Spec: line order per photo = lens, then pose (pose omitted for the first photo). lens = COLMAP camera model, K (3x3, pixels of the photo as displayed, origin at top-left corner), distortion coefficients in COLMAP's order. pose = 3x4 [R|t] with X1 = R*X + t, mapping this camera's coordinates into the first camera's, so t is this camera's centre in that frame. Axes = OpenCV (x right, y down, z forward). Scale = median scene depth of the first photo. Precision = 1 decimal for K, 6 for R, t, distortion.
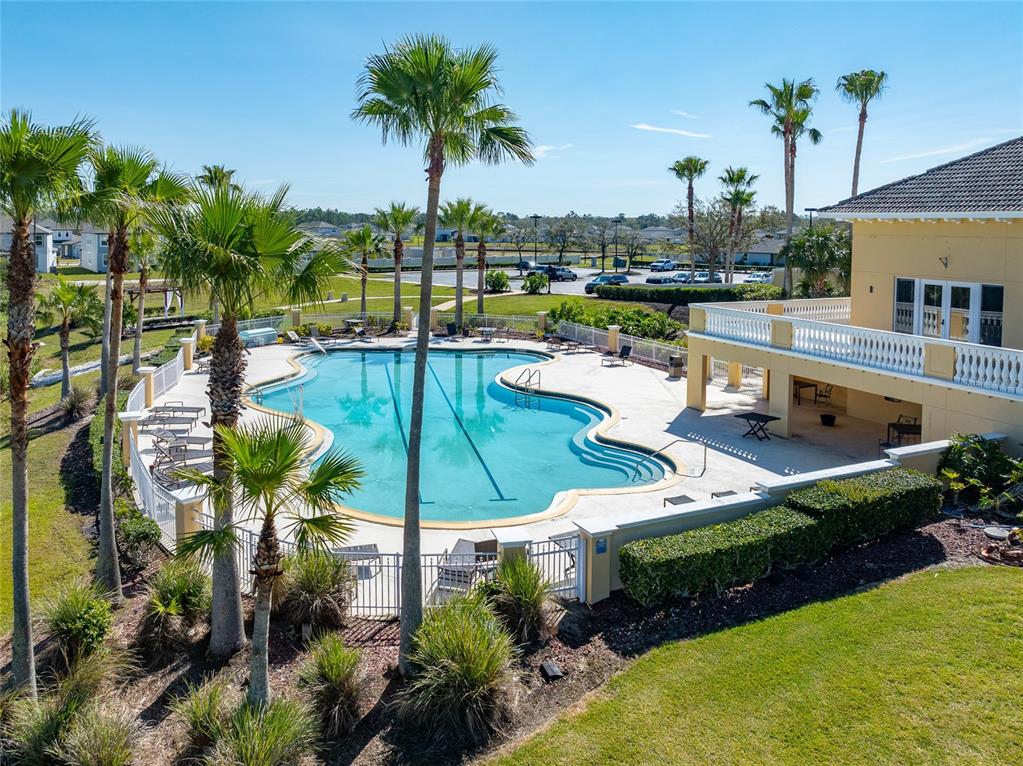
lens RADIAL K [[711.9, 0, 510.3], [0, 711.9, 382.9], [0, 0, 1]] dist [0.011099, 0.002816]
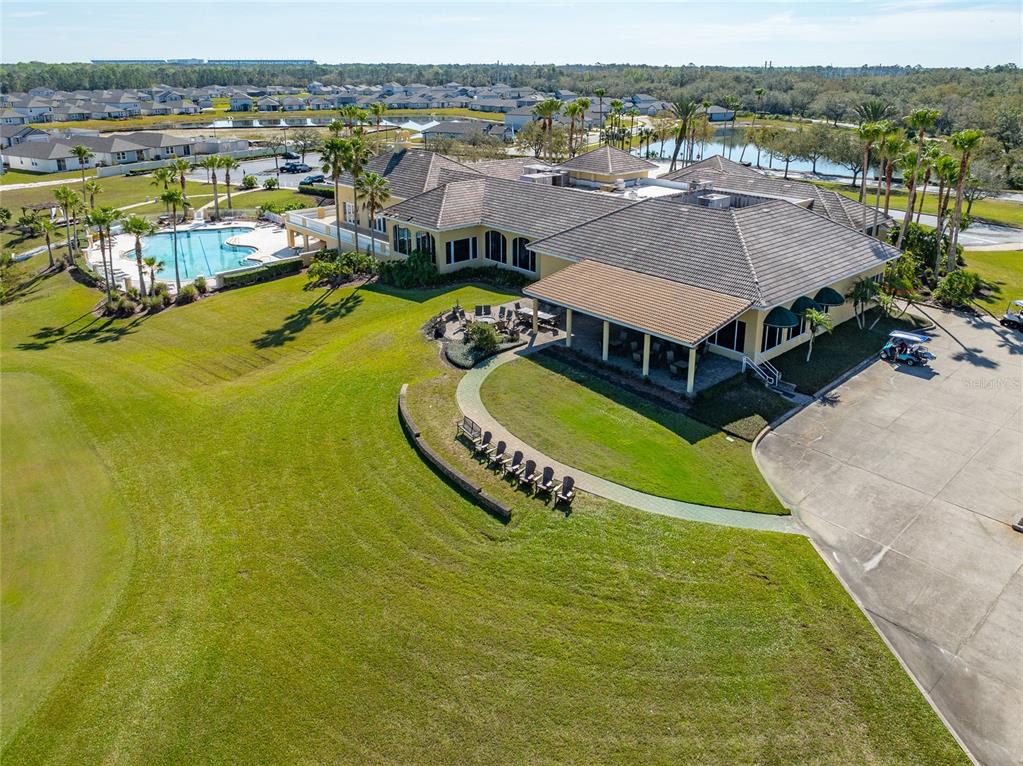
lens RADIAL K [[711.9, 0, 513.4], [0, 711.9, 382.2], [0, 0, 1]] dist [0.011099, 0.002816]
pose [[0.978422, -0.101877, 0.179753, 0.437165], [0.061572, 0.974226, 0.217011, -0.003832], [-0.197228, -0.201260, 0.959477, -1.632124]]
